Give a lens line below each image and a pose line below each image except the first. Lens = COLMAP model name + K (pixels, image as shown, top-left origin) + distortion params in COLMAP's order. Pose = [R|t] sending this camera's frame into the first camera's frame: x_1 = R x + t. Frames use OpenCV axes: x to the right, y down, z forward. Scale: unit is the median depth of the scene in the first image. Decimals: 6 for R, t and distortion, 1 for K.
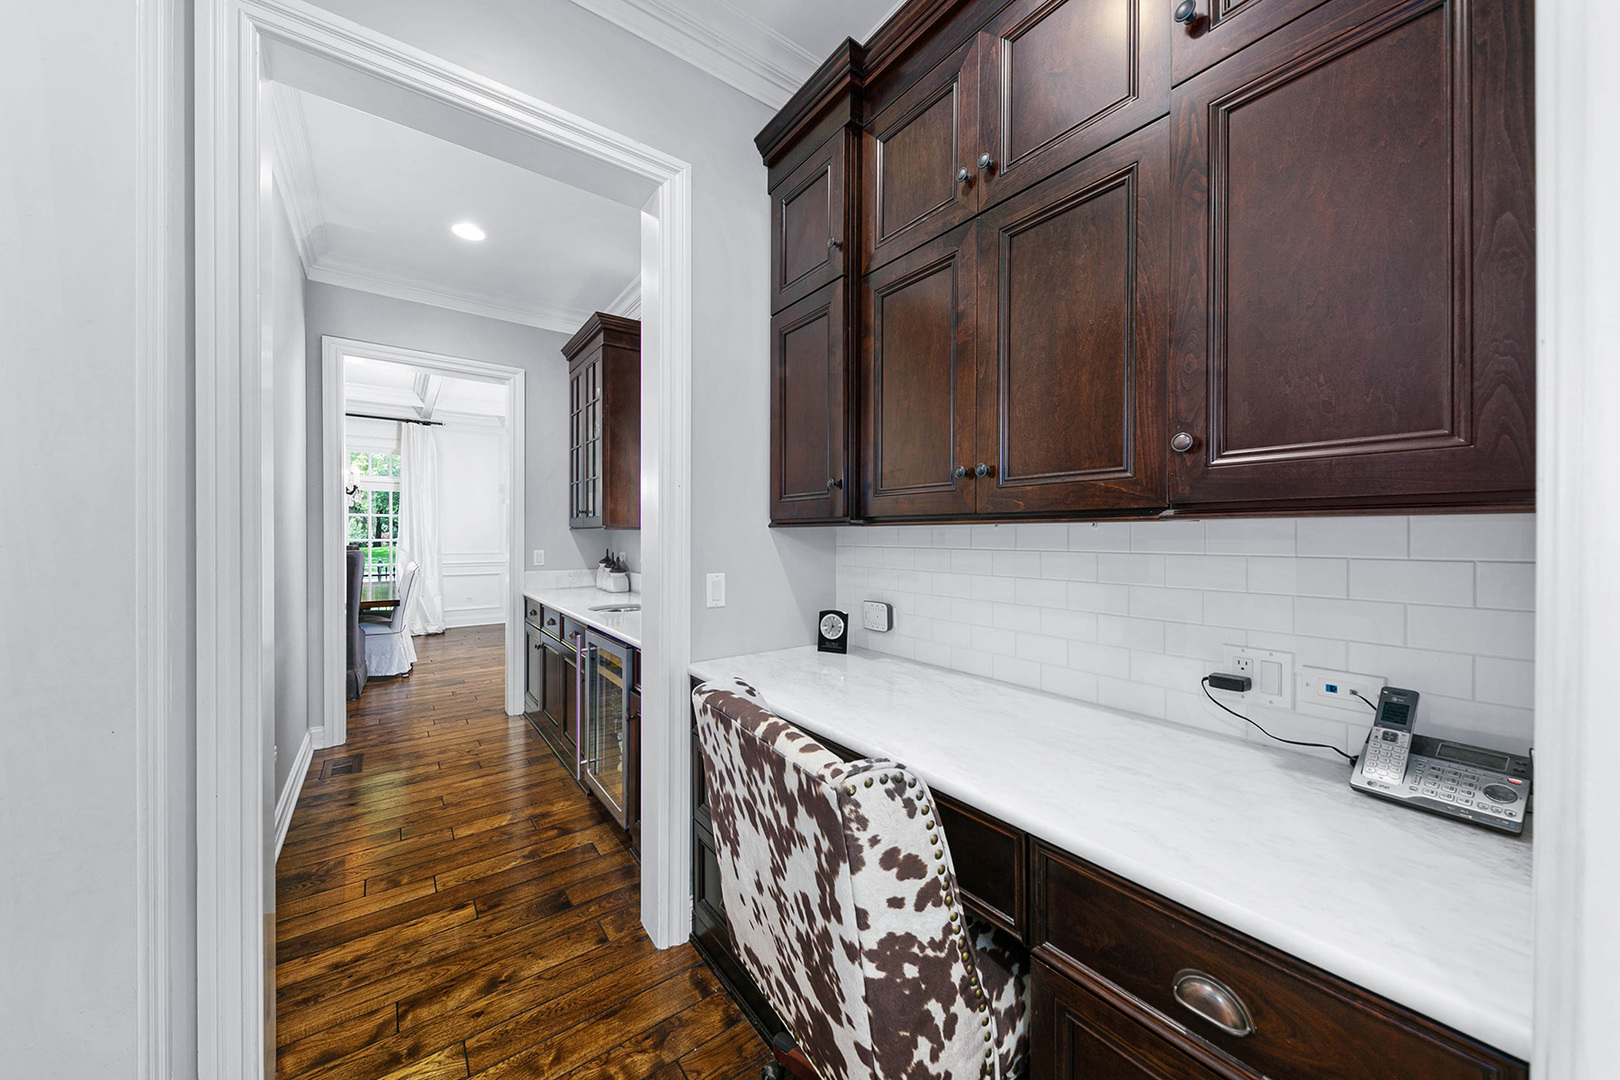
lens RADIAL K [[525.7, 0, 748.4], [0, 525.7, 536.0], [0, 0, 1]] dist [0.006697, -0.000012]
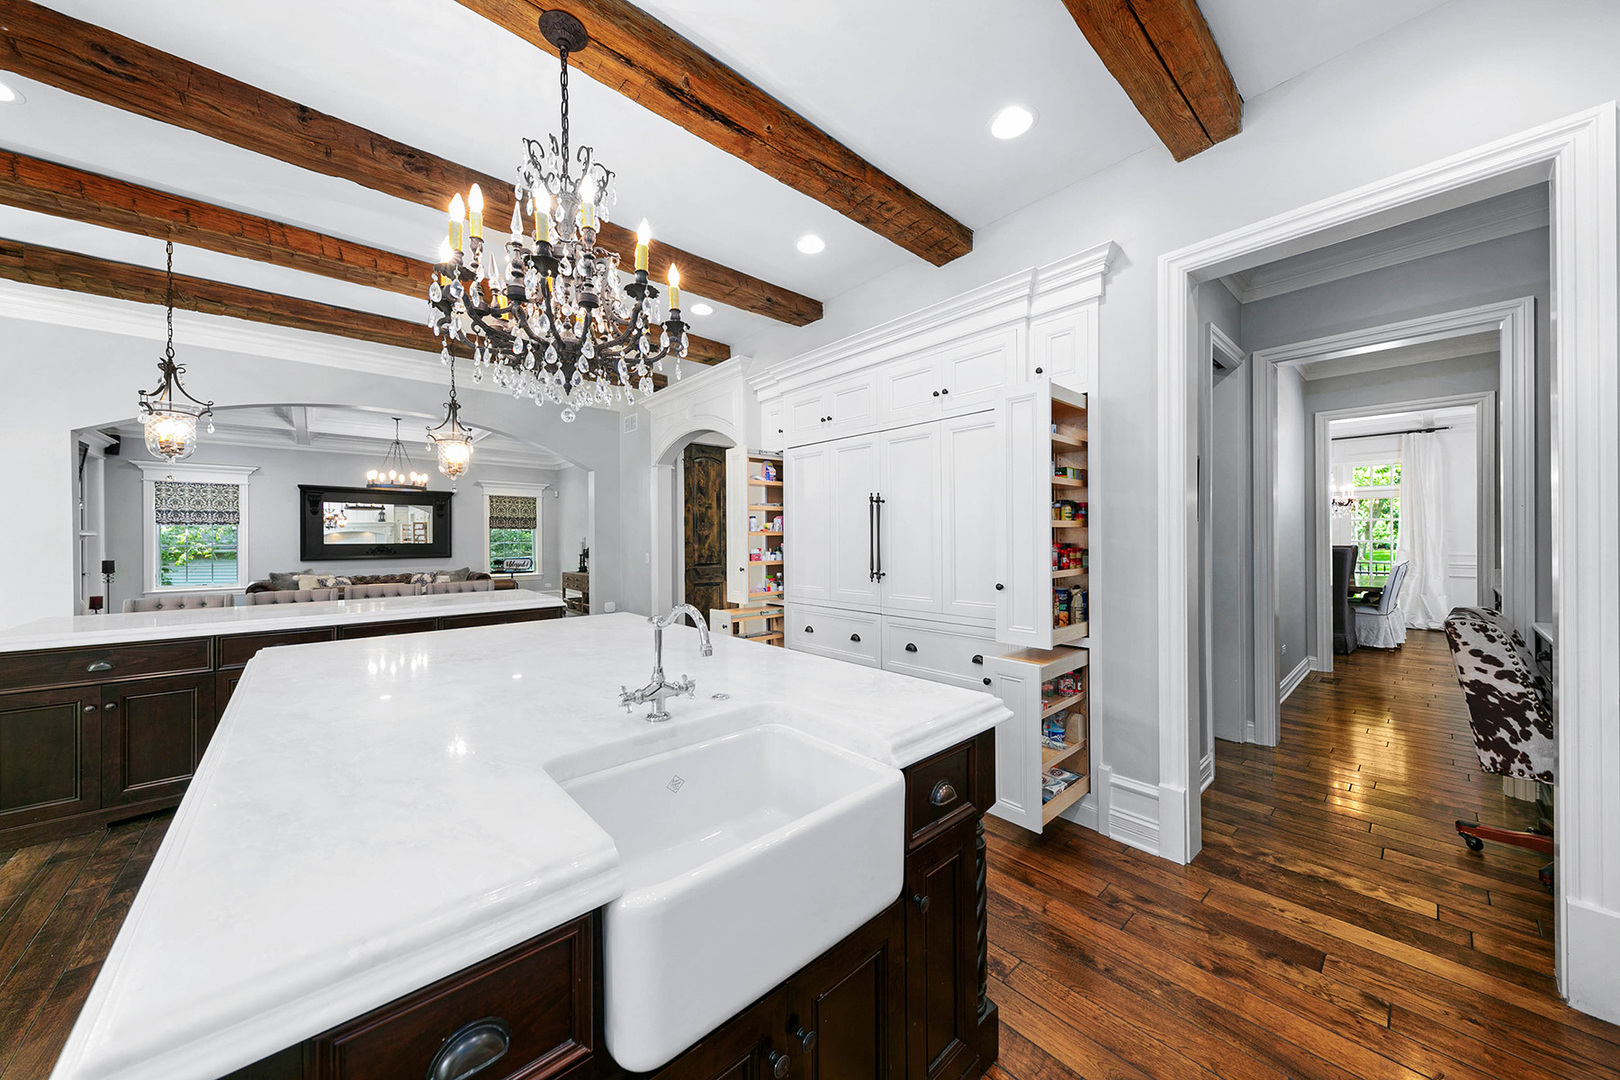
lens RADIAL K [[573.2, 0, 825.7], [0, 573.2, 537.5], [0, 0, 1]] dist [0.003362, -0.000290]
pose [[0.144014, -0.001178, -0.989575, 2.663888], [0.002006, 0.999998, -0.000898, -0.007708], [0.989574, -0.001856, 0.144016, -2.727831]]
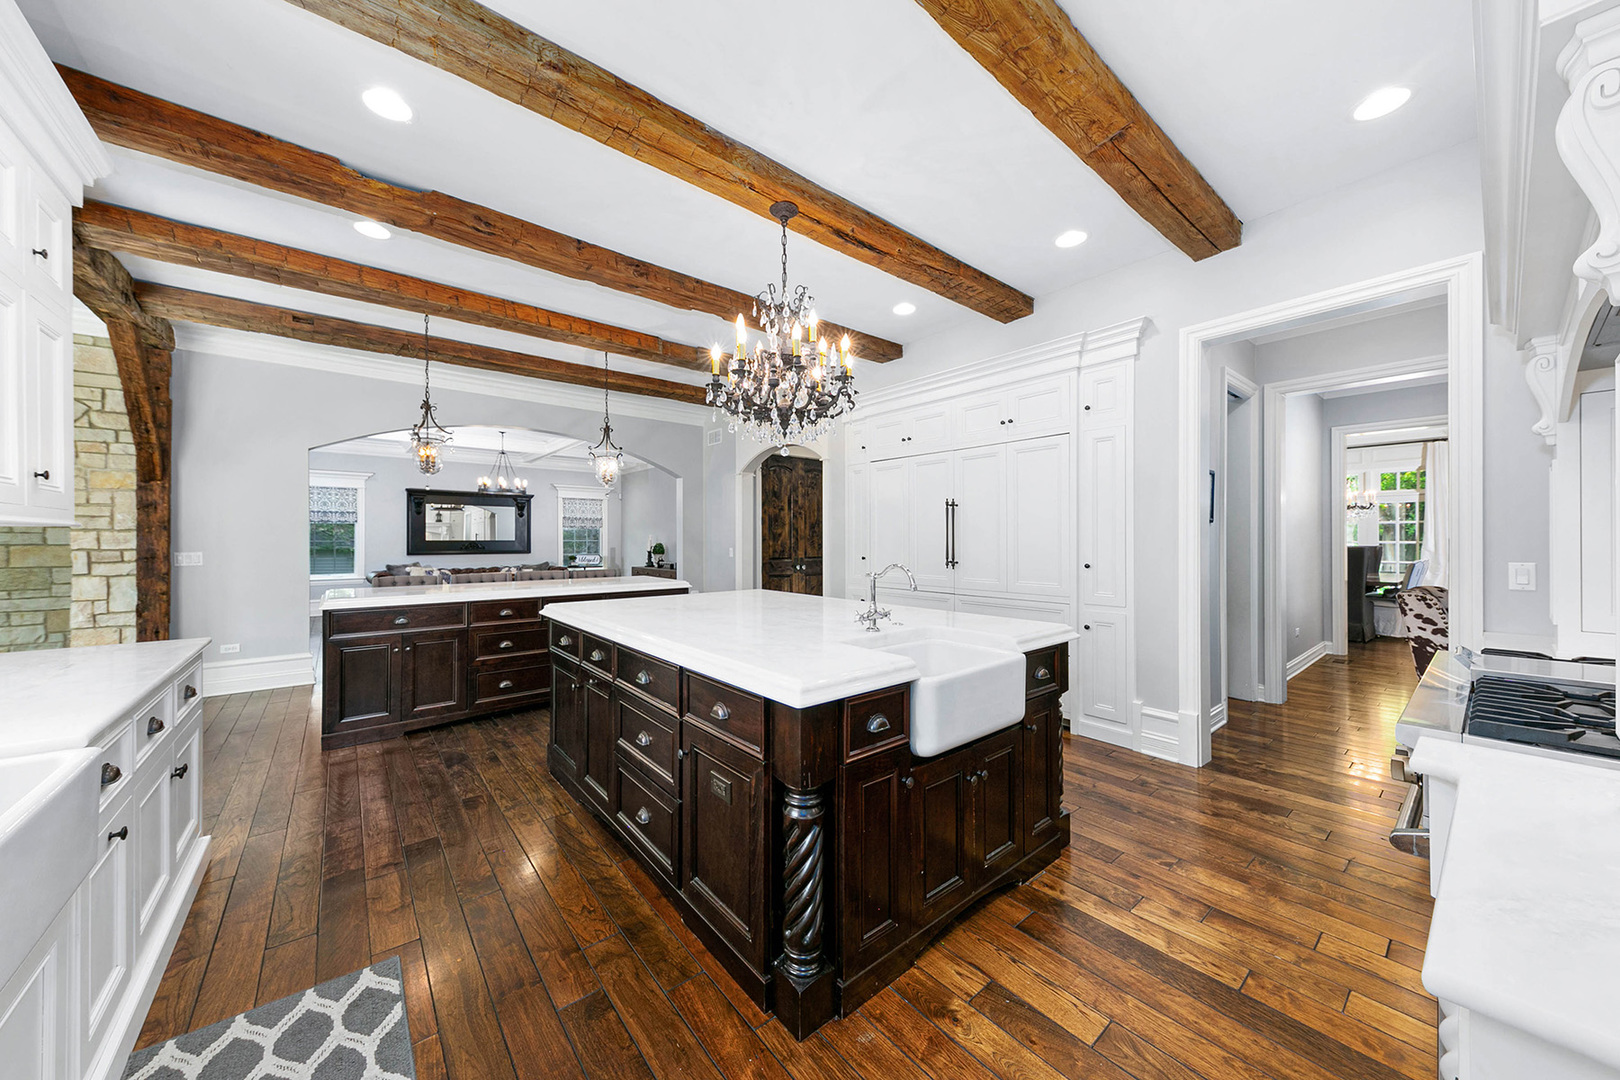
lens RADIAL K [[570.6, 0, 806.0], [0, 570.6, 536.6], [0, 0, 1]] dist [0.010741, -0.000084]
pose [[0.072133, -0.004504, -0.997385, 3.989219], [-0.004107, 0.999980, -0.004812, 0.058429], [0.997387, 0.004444, 0.072113, -3.632620]]
